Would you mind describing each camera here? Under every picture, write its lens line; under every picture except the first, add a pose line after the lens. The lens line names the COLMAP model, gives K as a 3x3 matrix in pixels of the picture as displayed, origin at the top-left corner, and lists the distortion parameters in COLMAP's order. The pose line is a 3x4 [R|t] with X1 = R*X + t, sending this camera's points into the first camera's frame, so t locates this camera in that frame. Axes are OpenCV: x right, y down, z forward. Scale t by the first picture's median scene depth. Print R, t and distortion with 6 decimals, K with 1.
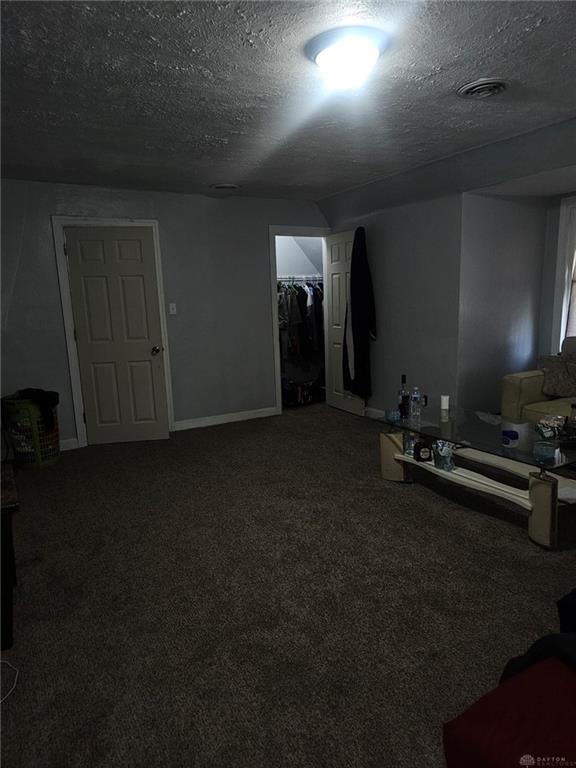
lens RADIAL K [[504.2, 0, 296.0], [0, 504.2, 382.2], [0, 0, 1]] dist [0.019253, -0.023940]
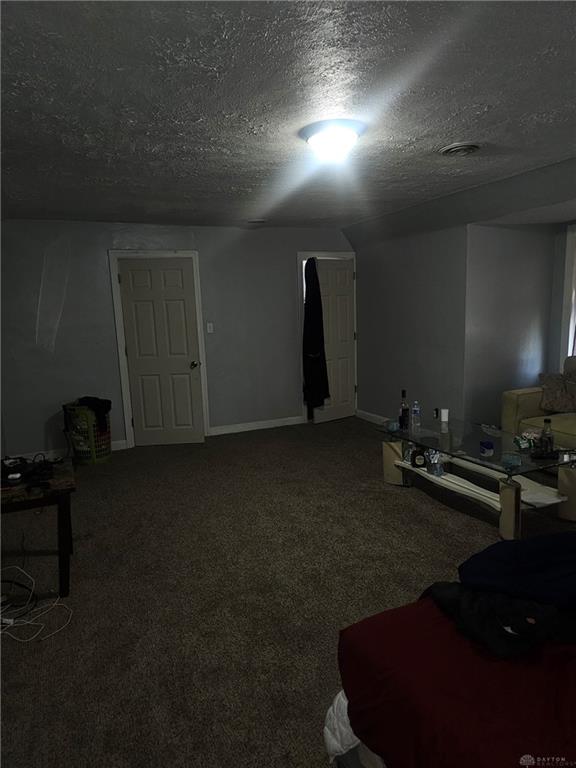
lens RADIAL K [[504.2, 0, 296.0], [0, 504.2, 382.2], [0, 0, 1]] dist [0.019253, -0.023940]
pose [[0.995124, 0.012404, -0.097850, 0.085013], [-0.014017, 0.999777, -0.015812, -0.011487], [0.097632, 0.017107, 0.995076, -0.148198]]
